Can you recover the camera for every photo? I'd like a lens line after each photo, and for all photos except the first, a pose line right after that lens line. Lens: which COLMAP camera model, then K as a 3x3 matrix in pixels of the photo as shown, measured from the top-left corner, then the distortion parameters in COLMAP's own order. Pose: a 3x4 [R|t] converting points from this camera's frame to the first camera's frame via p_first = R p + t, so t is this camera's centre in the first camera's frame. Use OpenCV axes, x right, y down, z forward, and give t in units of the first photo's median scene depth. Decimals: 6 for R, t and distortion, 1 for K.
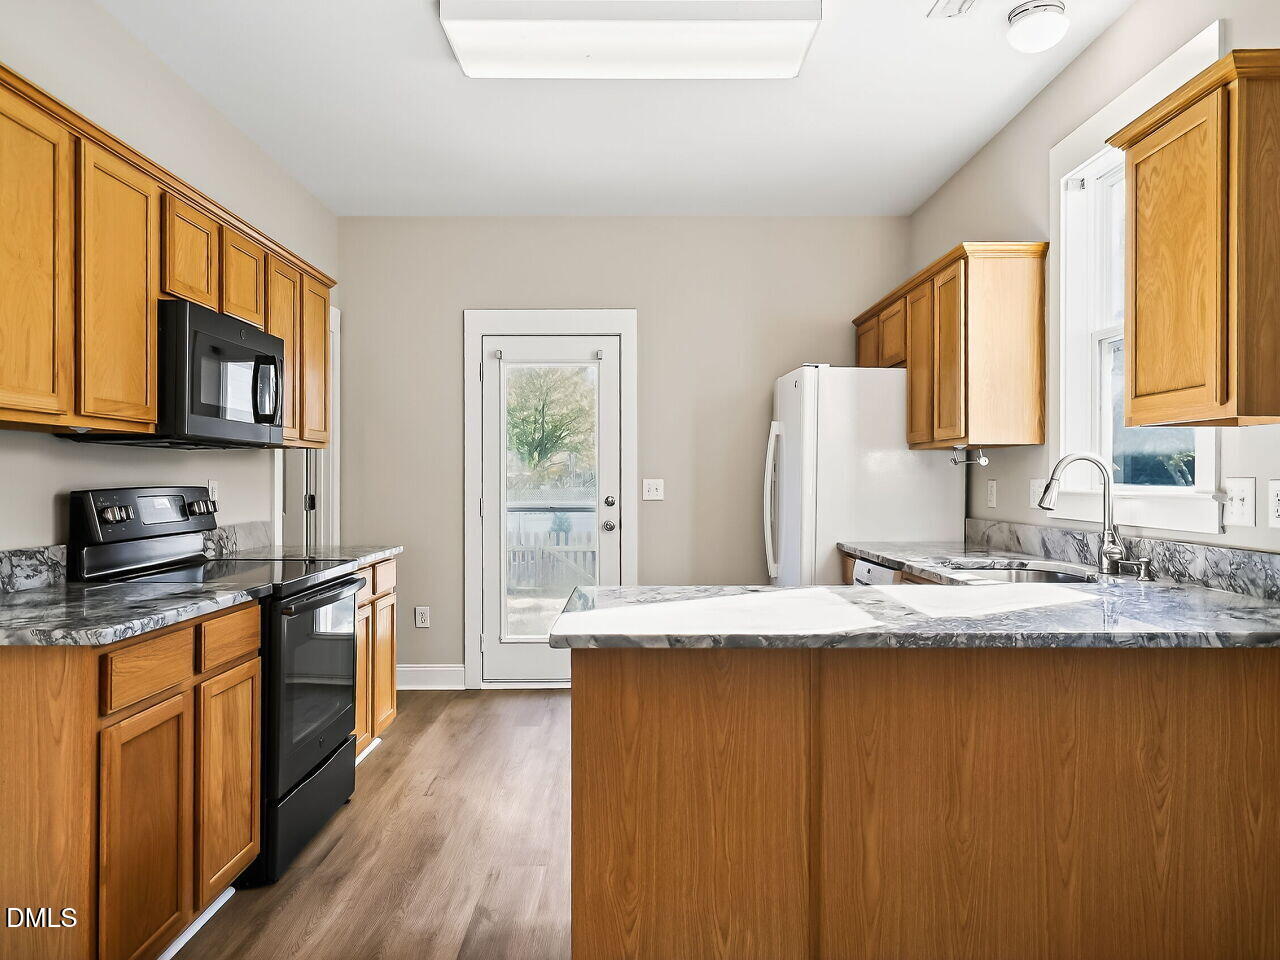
lens RADIAL K [[903.3, 0, 633.5], [0, 903.3, 448.6], [0, 0, 1]] dist [0.002510, 0.001251]
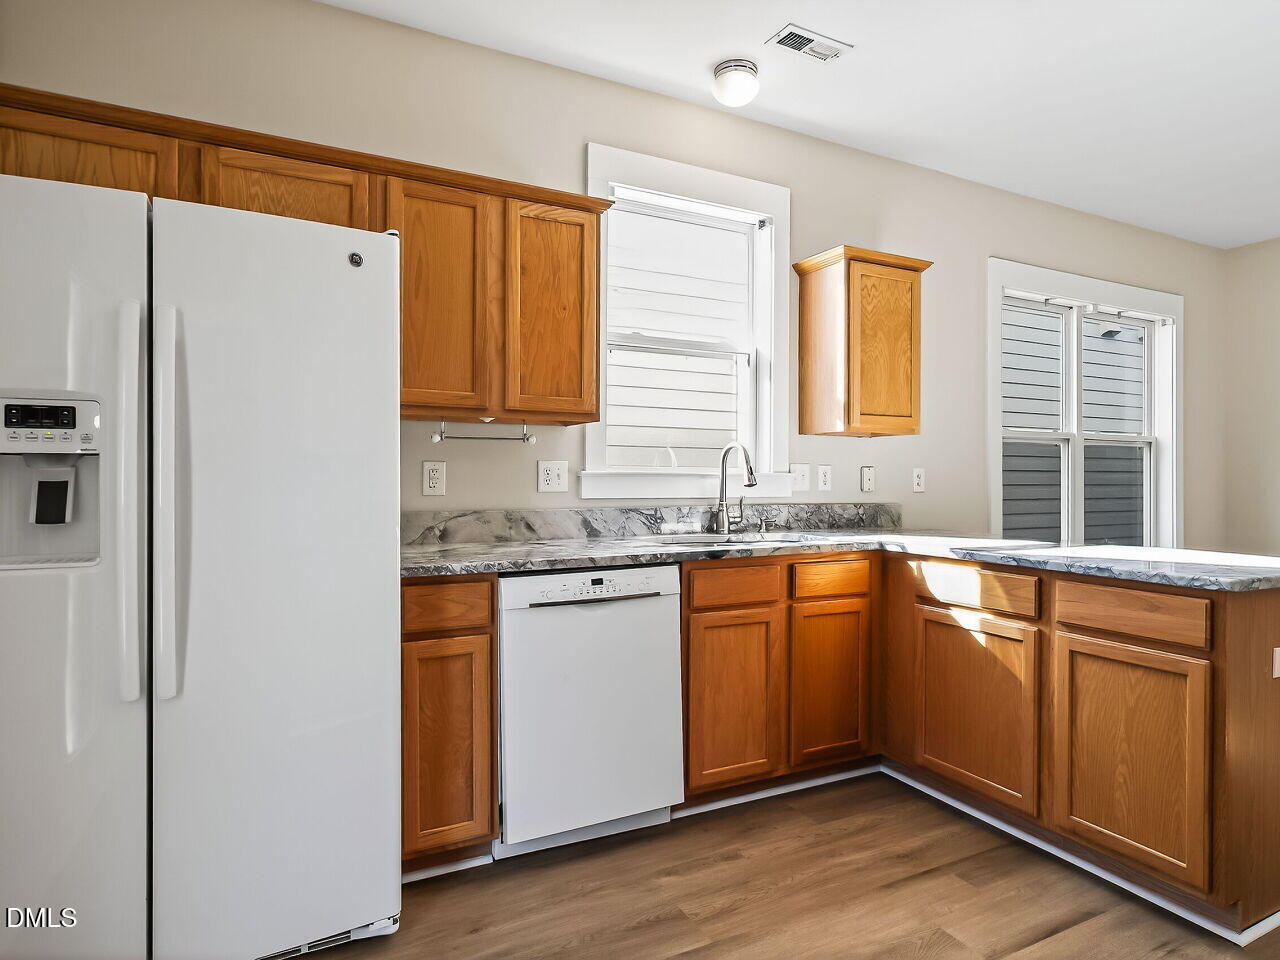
lens RADIAL K [[725.6, 0, 640.0], [0, 725.6, 480.0], [0, 0, 1]] dist [0.000072, -0.000949]
pose [[-0.446479, -0.007191, 0.894765, -0.387683], [-0.033843, 0.999388, -0.008855, 0.075819], [-0.894154, -0.034236, -0.446449, 1.660370]]
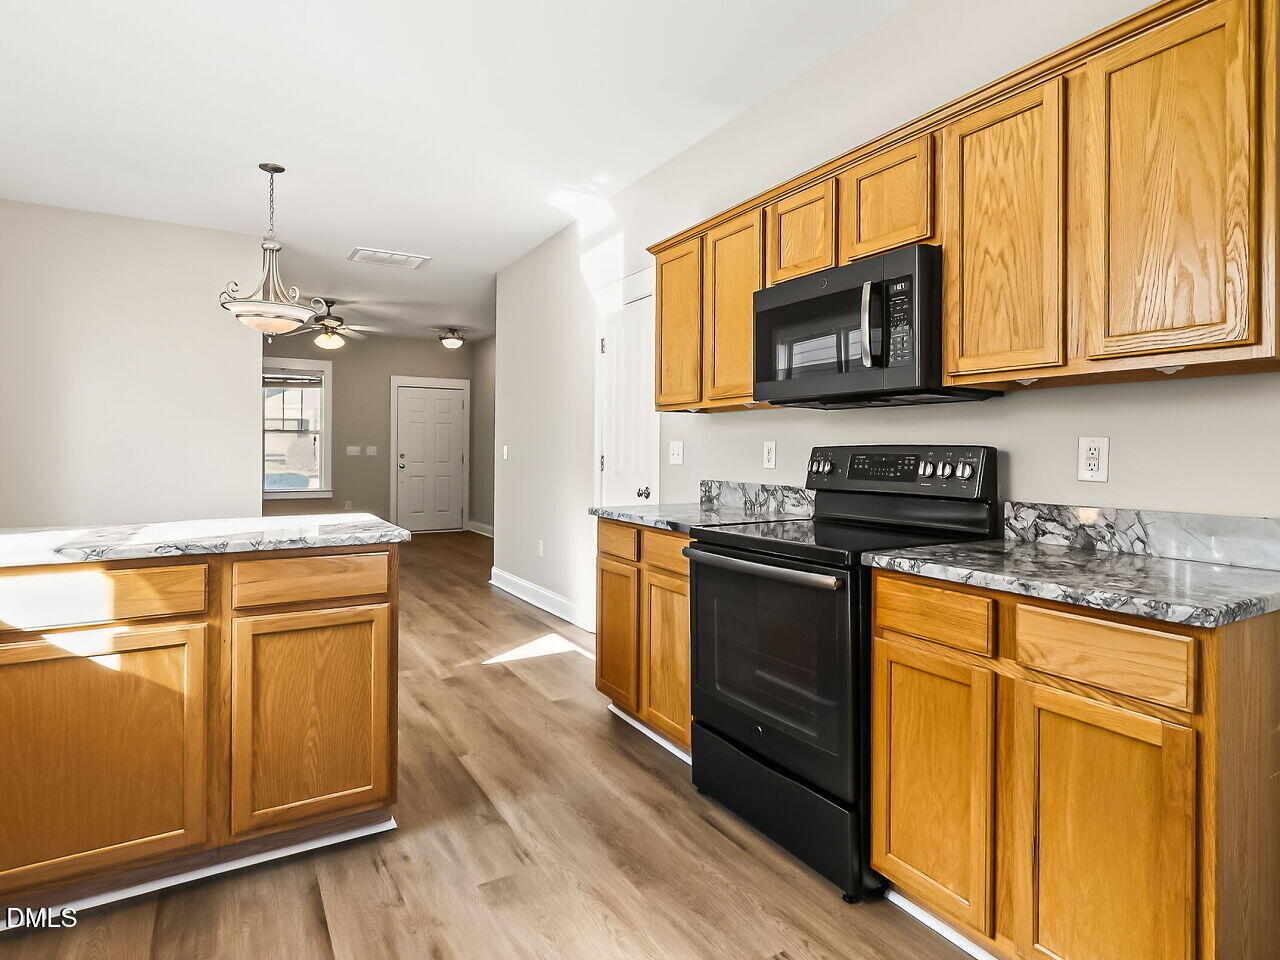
lens RADIAL K [[715.6, 0, 662.4], [0, 715.6, 451.4], [0, 0, 1]] dist [0.000400, 0.000500]
pose [[-0.853725, -0.006397, -0.520684, 0.110463], [0.010969, 0.999482, -0.030264, 0.078730], [0.520608, -0.031548, -0.853213, 1.719035]]
